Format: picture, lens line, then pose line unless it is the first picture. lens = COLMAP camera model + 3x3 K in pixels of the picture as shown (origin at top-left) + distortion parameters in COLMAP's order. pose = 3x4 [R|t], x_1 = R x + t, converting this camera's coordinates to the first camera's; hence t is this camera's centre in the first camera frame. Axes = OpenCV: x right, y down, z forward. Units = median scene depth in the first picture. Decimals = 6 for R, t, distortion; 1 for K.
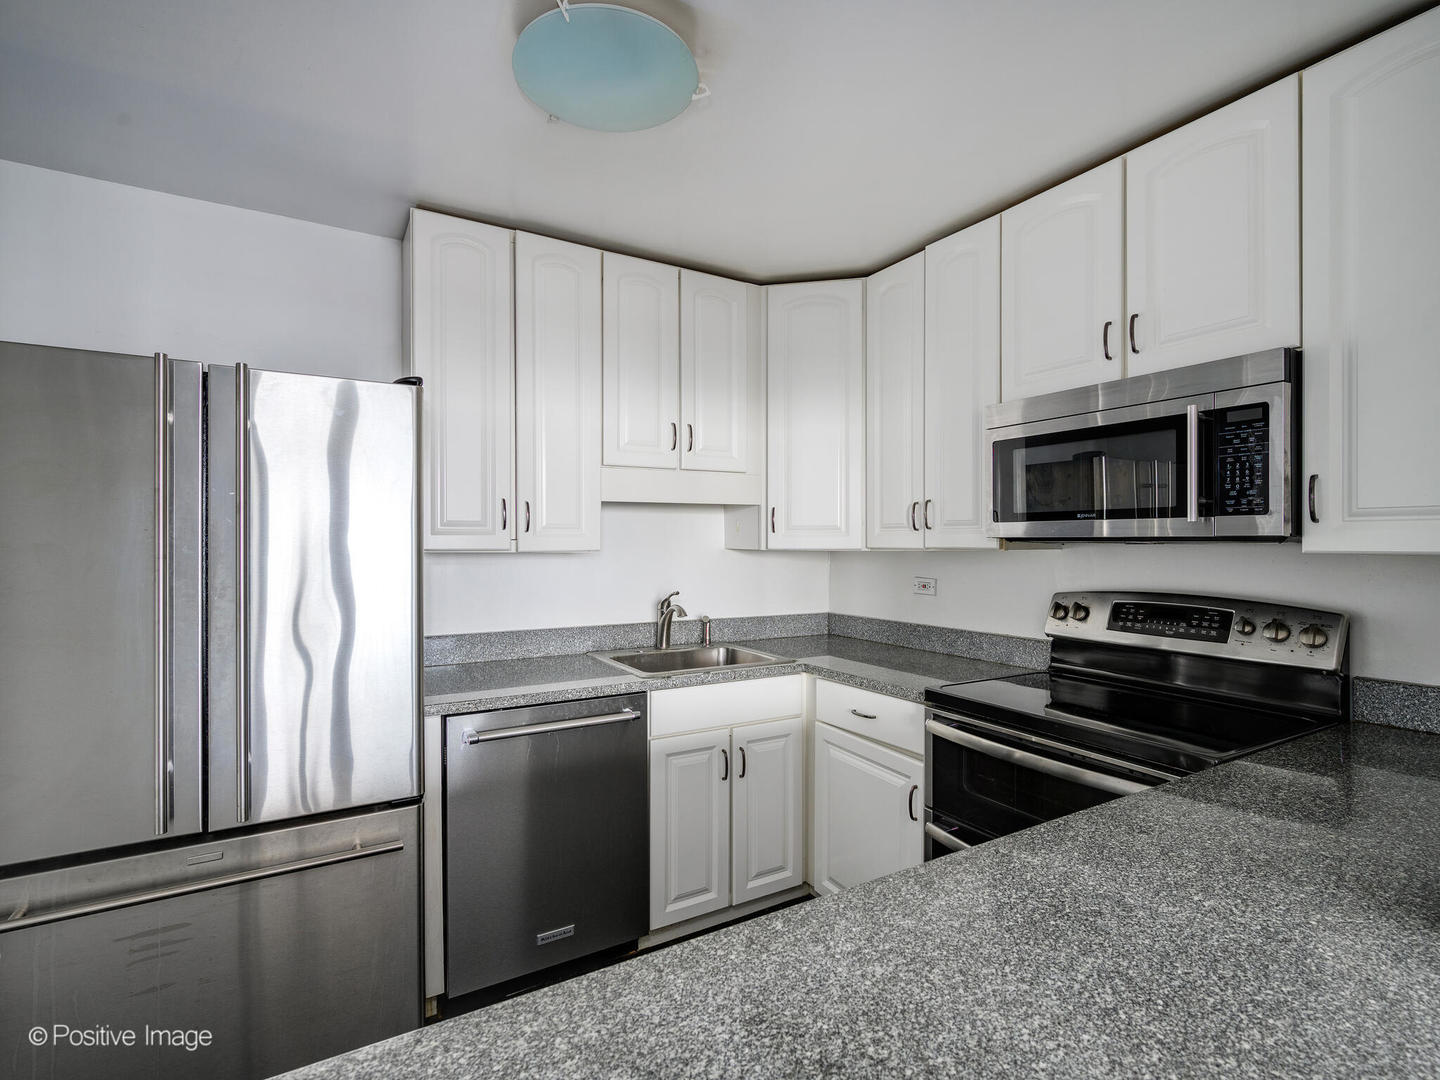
lens RADIAL K [[687.0, 0, 715.8], [0, 687.0, 533.0], [0, 0, 1]] dist [-0.003900, -0.000577]
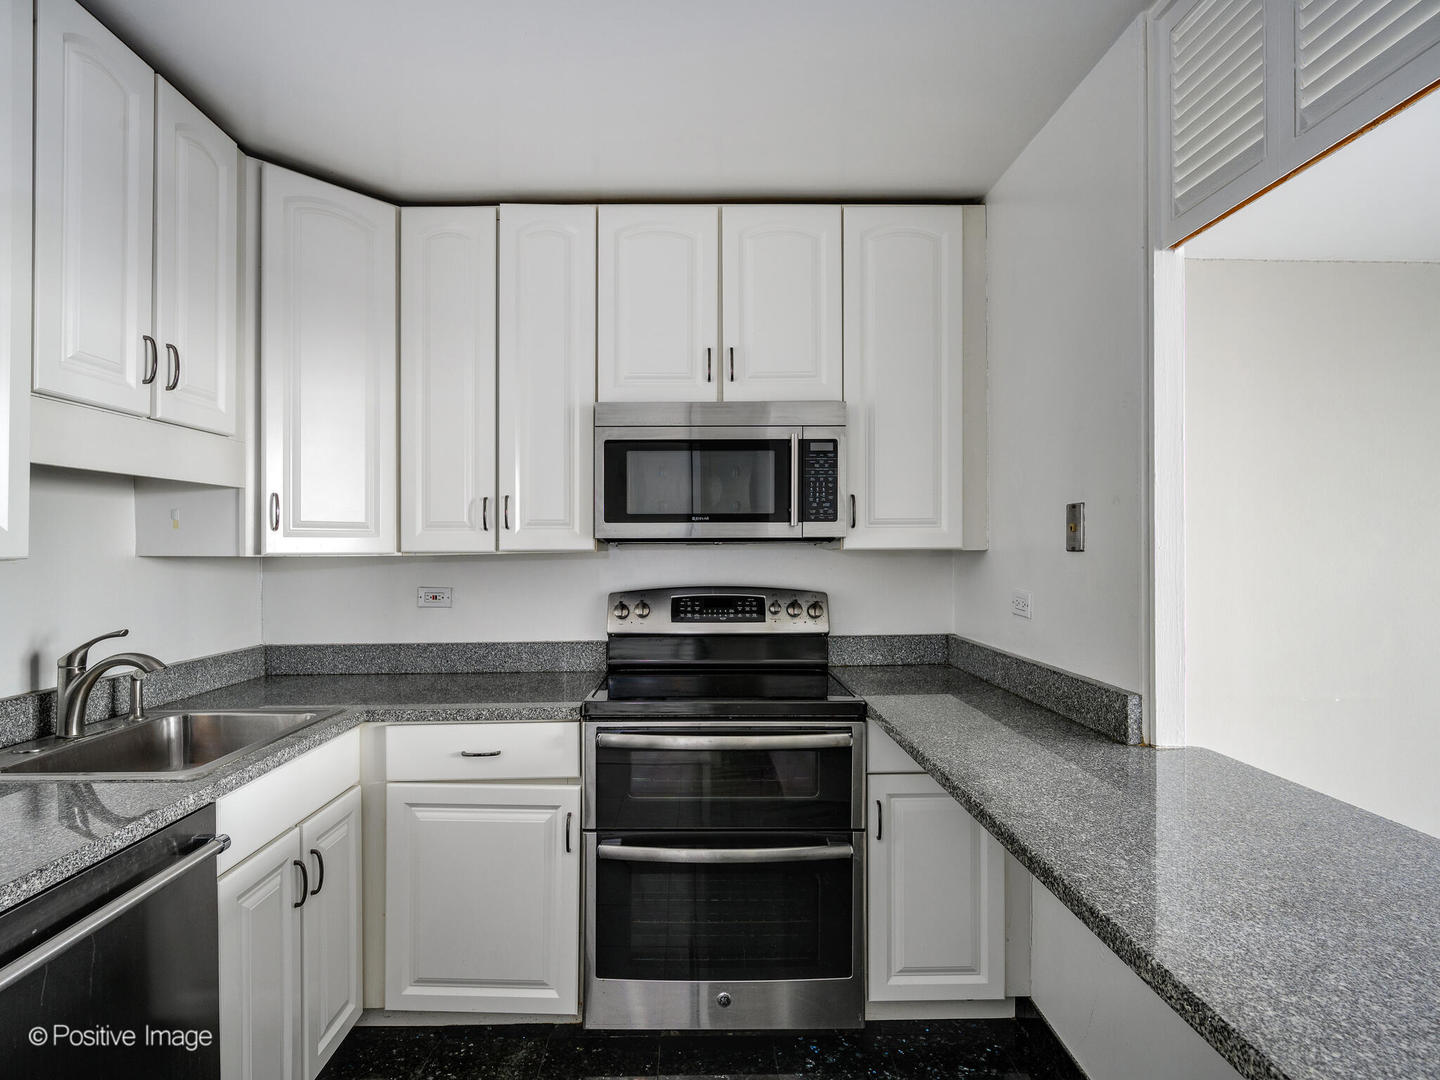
lens RADIAL K [[763.1, 0, 715.4], [0, 763.1, 547.8], [0, 0, 1]] dist [-0.001299, 0.000162]
pose [[0.498099, -0.002698, 0.867116, -0.474855], [-0.005082, 0.999969, 0.006031, 0.013042], [-0.867105, -0.007411, 0.498070, 0.334549]]
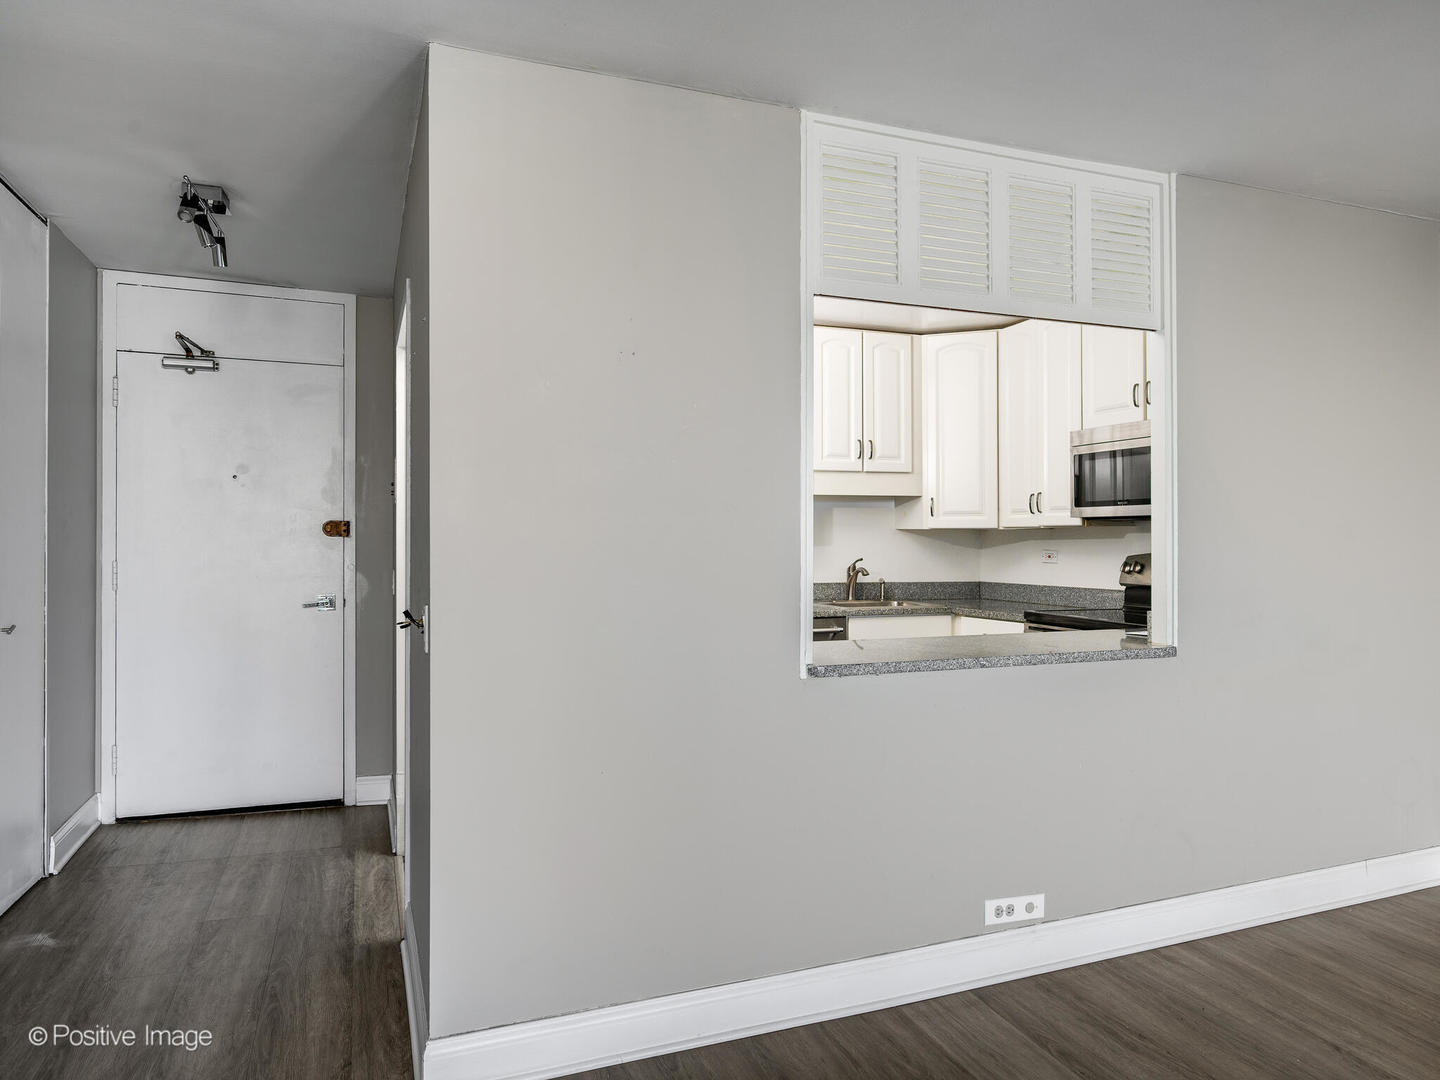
lens RADIAL K [[963.3, 0, 726.2], [0, 963.3, 534.0], [0, 0, 1]] dist [-0.009068, -0.000463]
pose [[0.987921, -0.003283, -0.154921, -0.030782], [0.004906, 0.999937, 0.010093, 0.018093], [0.154878, -0.010731, 0.987875, -1.287604]]
